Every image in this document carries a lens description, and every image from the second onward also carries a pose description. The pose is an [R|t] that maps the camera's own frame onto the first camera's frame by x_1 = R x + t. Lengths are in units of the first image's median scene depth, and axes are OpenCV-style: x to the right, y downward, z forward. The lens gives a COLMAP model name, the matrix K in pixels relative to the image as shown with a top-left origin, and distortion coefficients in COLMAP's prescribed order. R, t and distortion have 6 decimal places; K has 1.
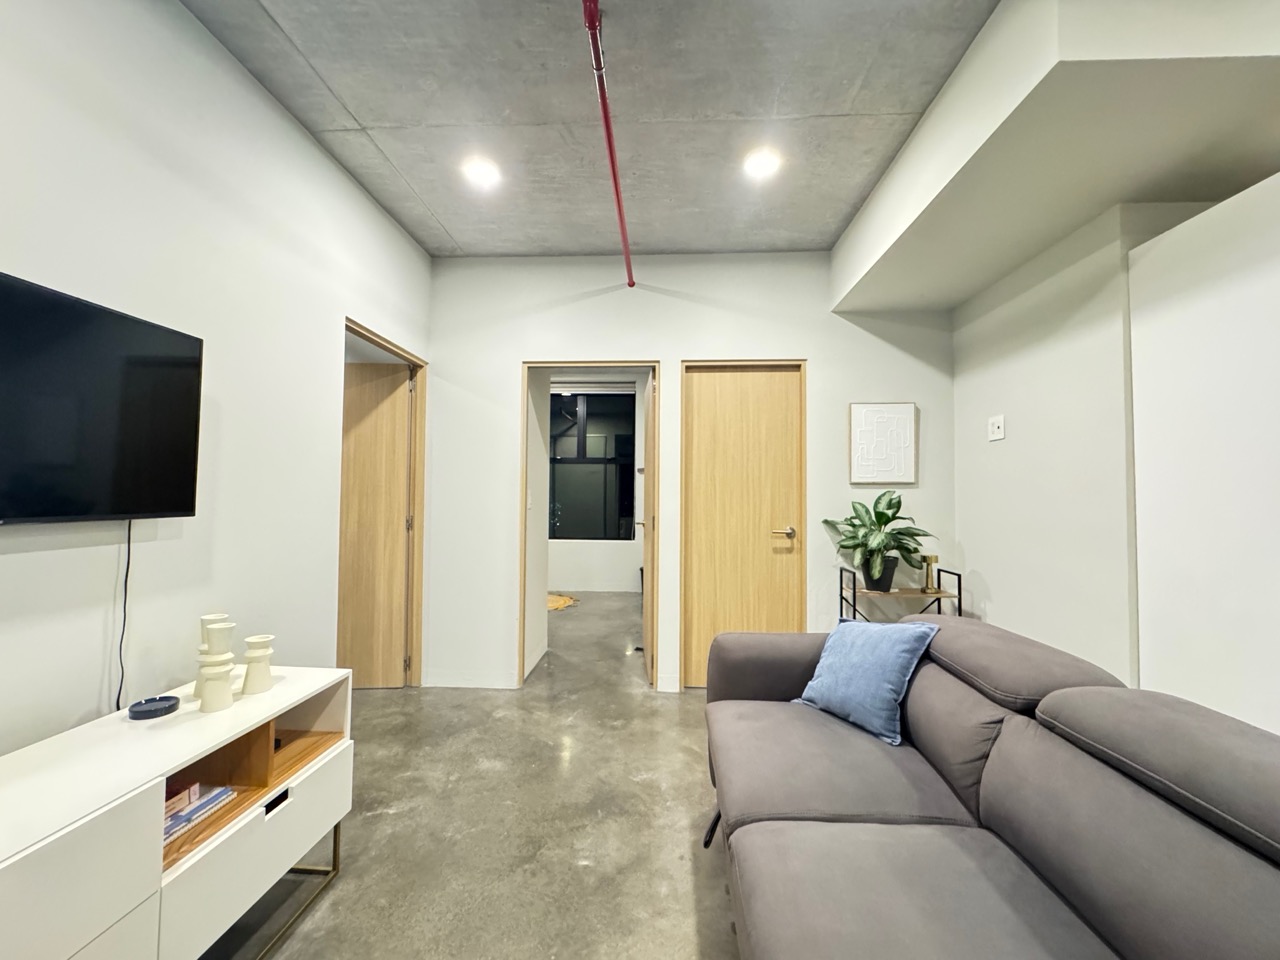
lens RADIAL K [[513.2, 0, 637.6], [0, 513.2, 480.2], [0, 0, 1]] dist [-0.003042, -0.000053]
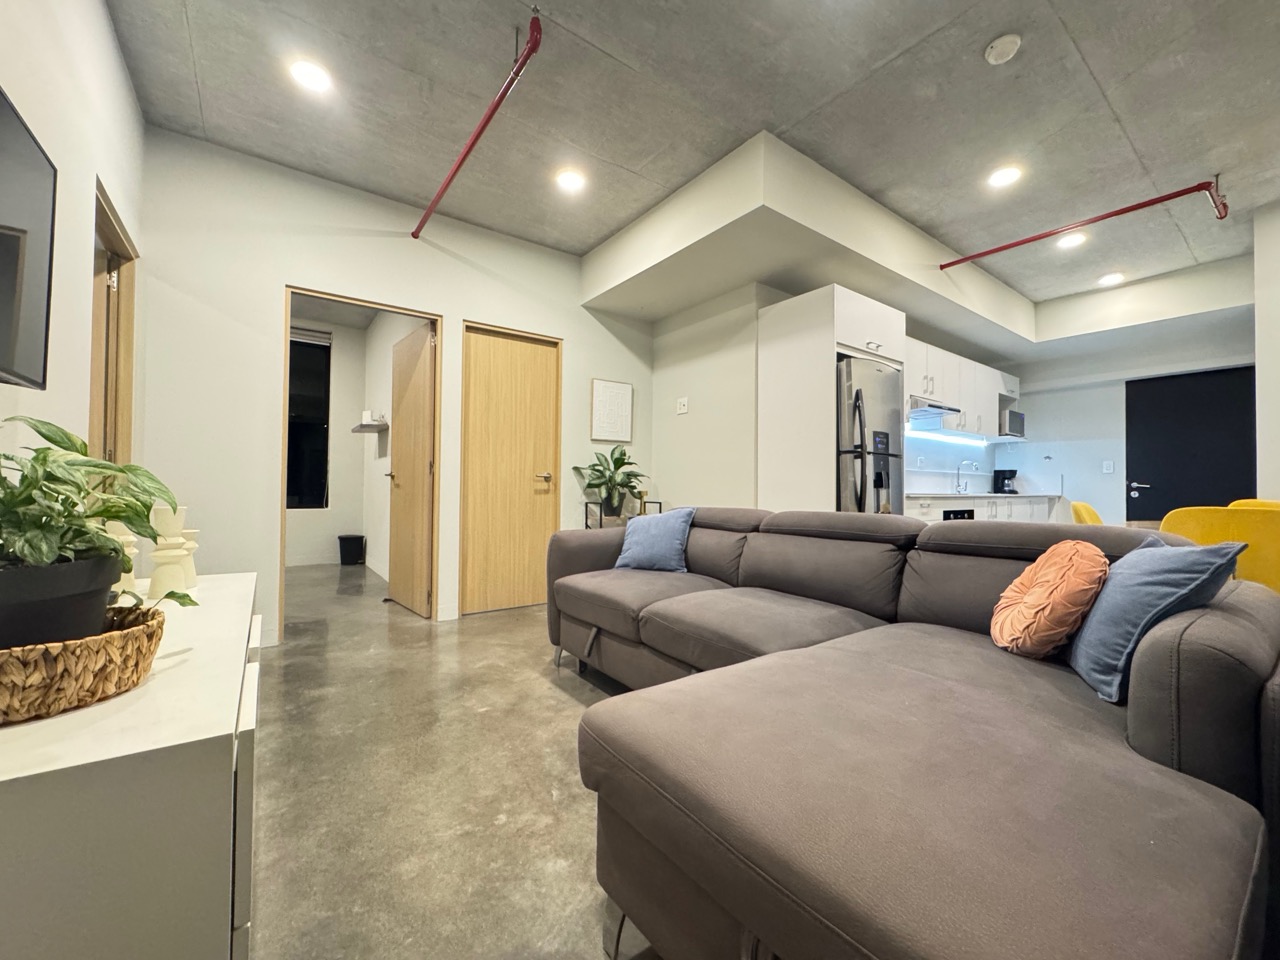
lens RADIAL K [[513.2, 0, 637.6], [0, 513.2, 480.2], [0, 0, 1]] dist [-0.003042, -0.000053]
pose [[0.776150, 0.008922, 0.630486, -0.362823], [-0.024059, 0.999591, 0.015471, 0.097961], [-0.630090, -0.027177, 0.776047, -0.112328]]
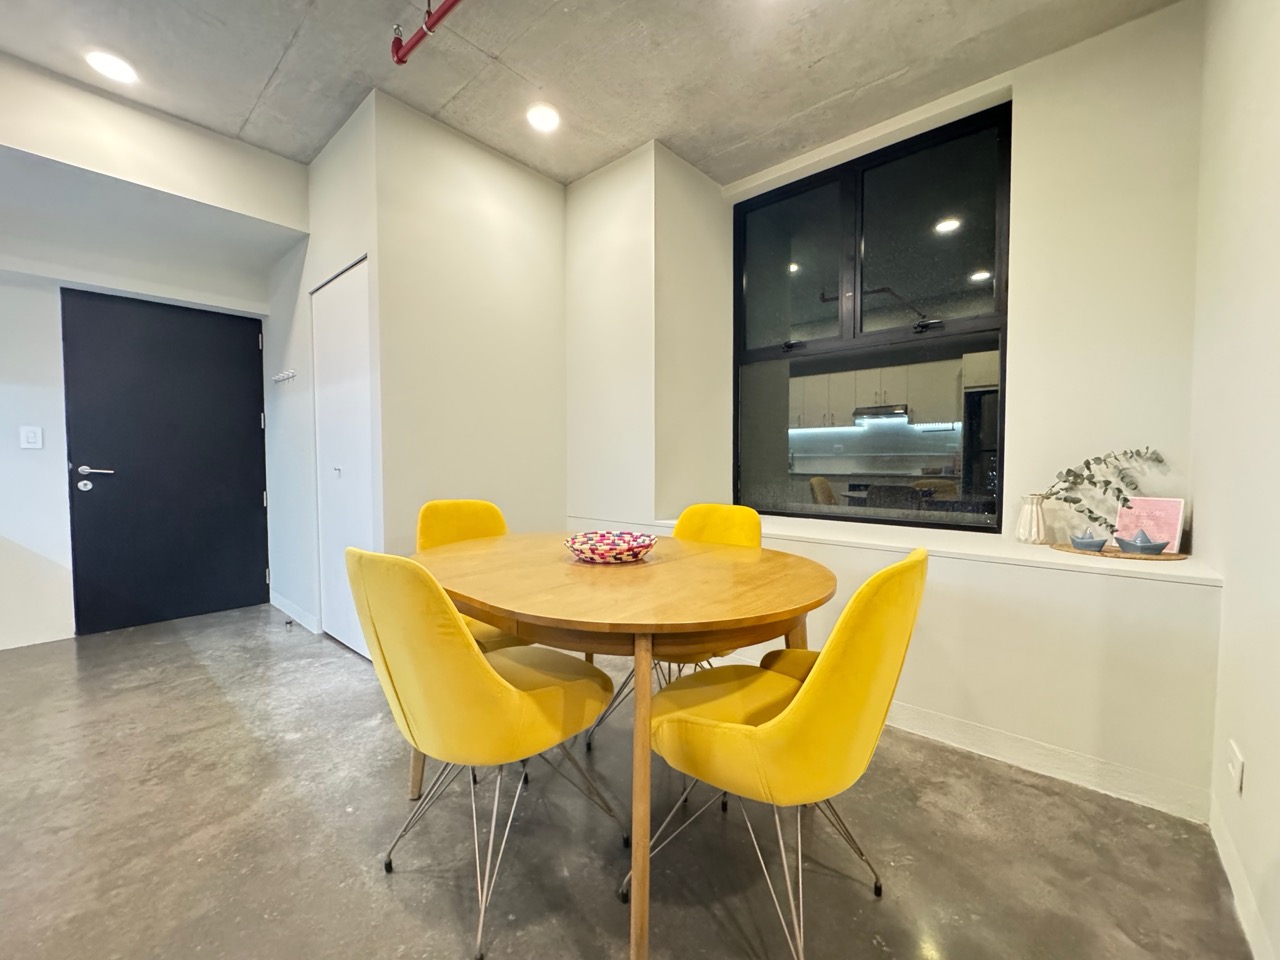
lens RADIAL K [[513.2, 0, 637.6], [0, 513.2, 480.2], [0, 0, 1]] dist [-0.003042, -0.000053]
pose [[-0.778901, -0.031736, 0.626343, 0.587036], [-0.025241, 0.999496, 0.019254, 0.071475], [-0.626638, -0.000813, -0.779310, 0.301367]]
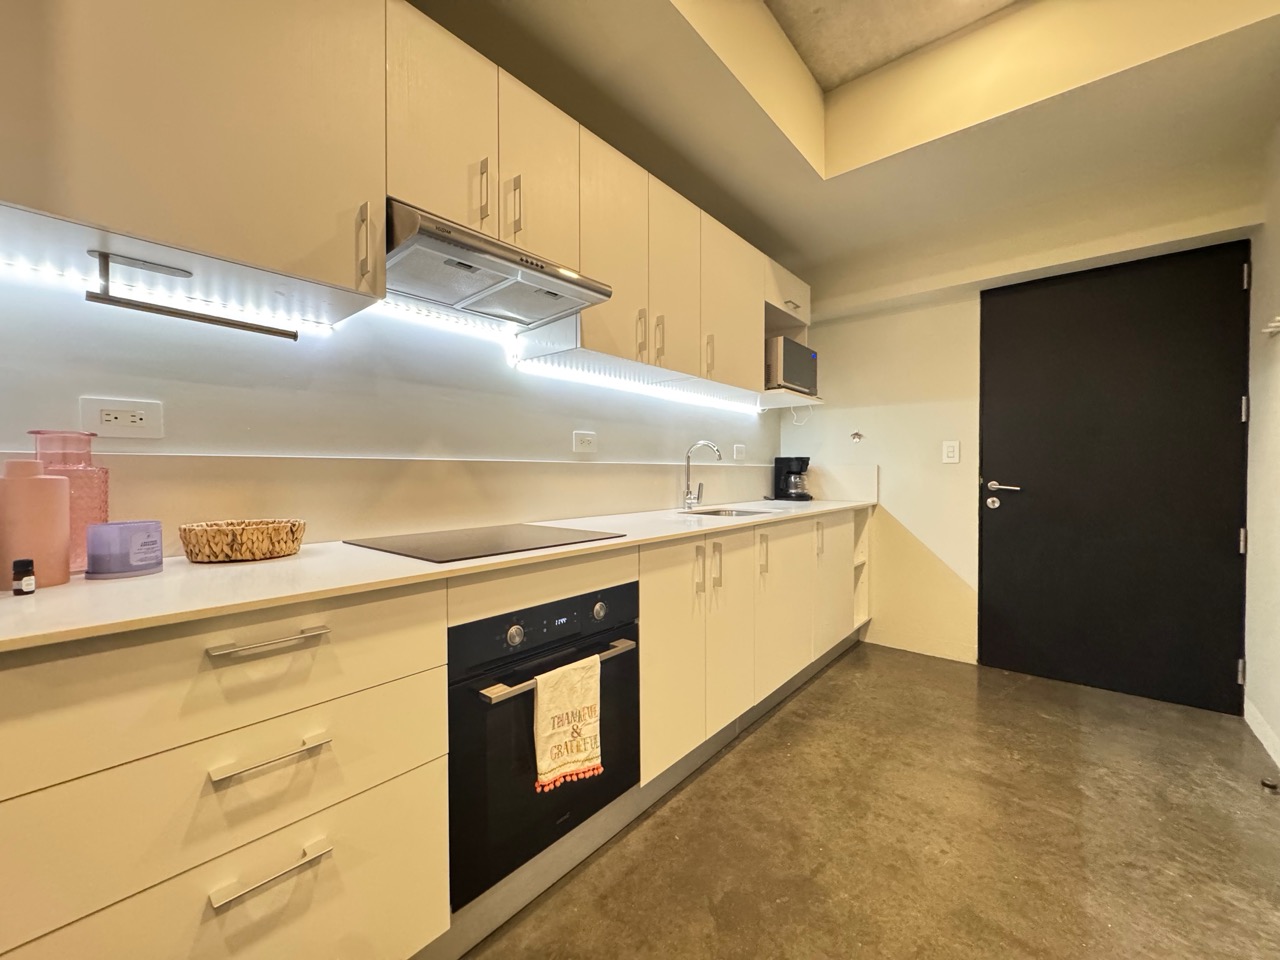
lens RADIAL K [[513.2, 0, 637.6], [0, 513.2, 480.2], [0, 0, 1]] dist [-0.003042, -0.000053]
pose [[0.609321, -0.022517, 0.792604, 0.986476], [-0.018585, 0.998917, 0.042665, 0.060562], [-0.792706, -0.040727, 0.608242, 0.133006]]
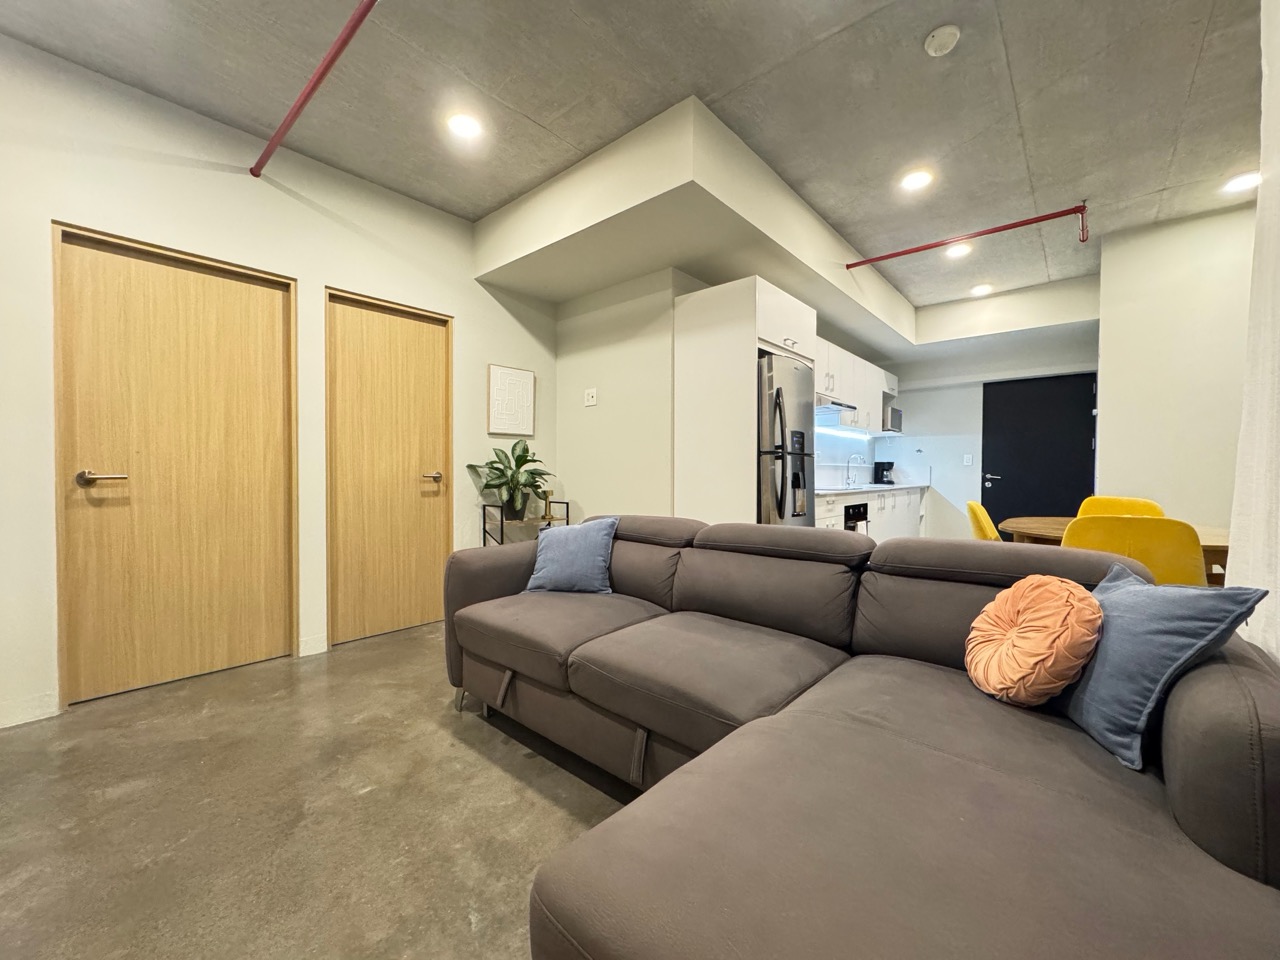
lens RADIAL K [[513.2, 0, 637.6], [0, 513.2, 480.2], [0, 0, 1]] dist [-0.003042, -0.000053]
pose [[0.623512, -0.018830, 0.781587, -0.321570], [-0.023443, 0.998810, 0.042764, 0.061471], [-0.781462, -0.044987, 0.622329, 0.007451]]
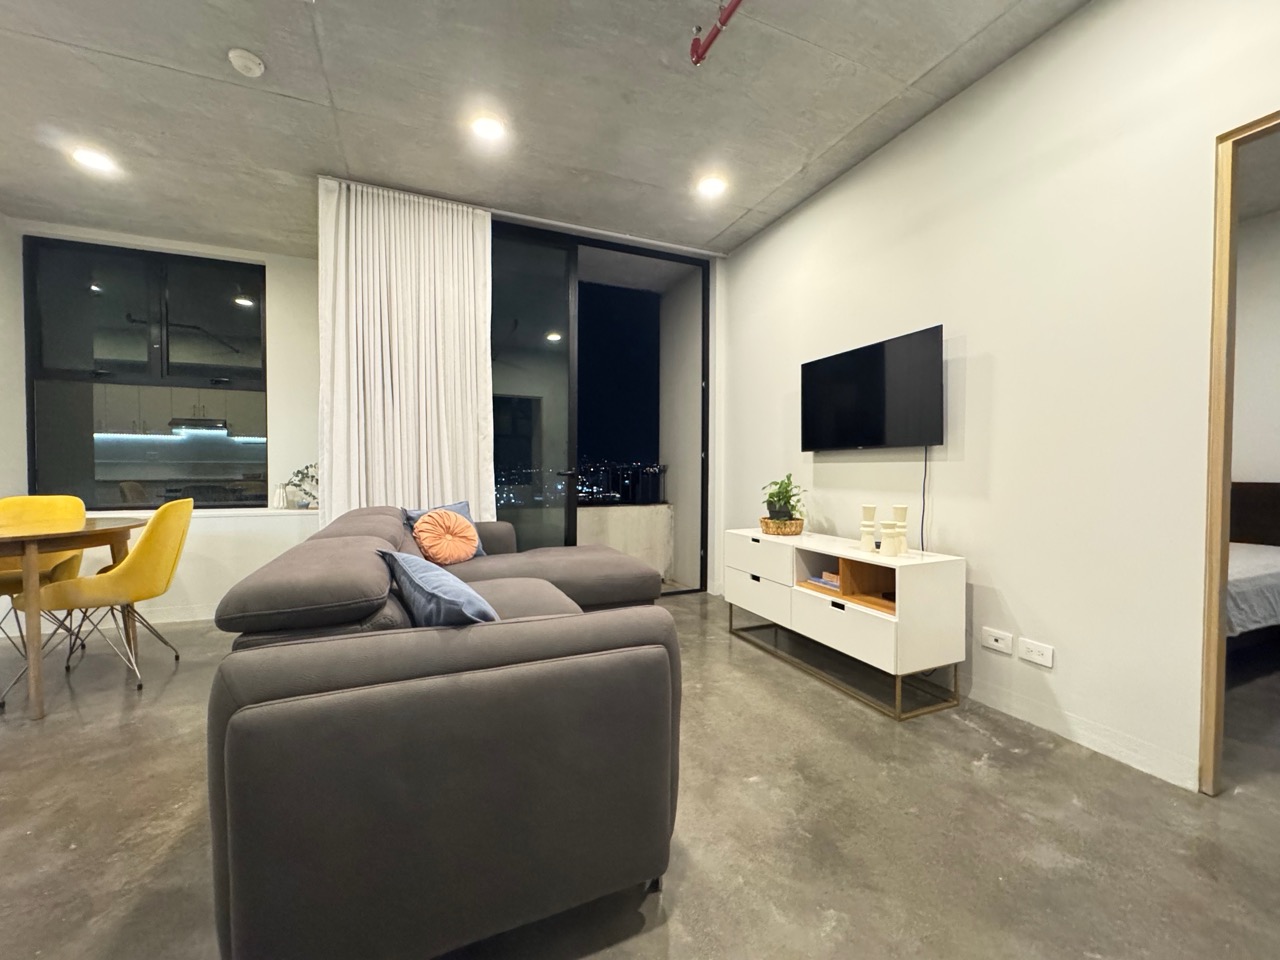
lens RADIAL K [[513.2, 0, 637.6], [0, 513.2, 480.2], [0, 0, 1]] dist [-0.003042, -0.000053]
pose [[-0.900760, -0.001418, -0.434315, 0.323767], [0.003962, 0.999926, -0.011481, 0.103879], [0.434300, -0.012062, -0.900688, 1.092872]]
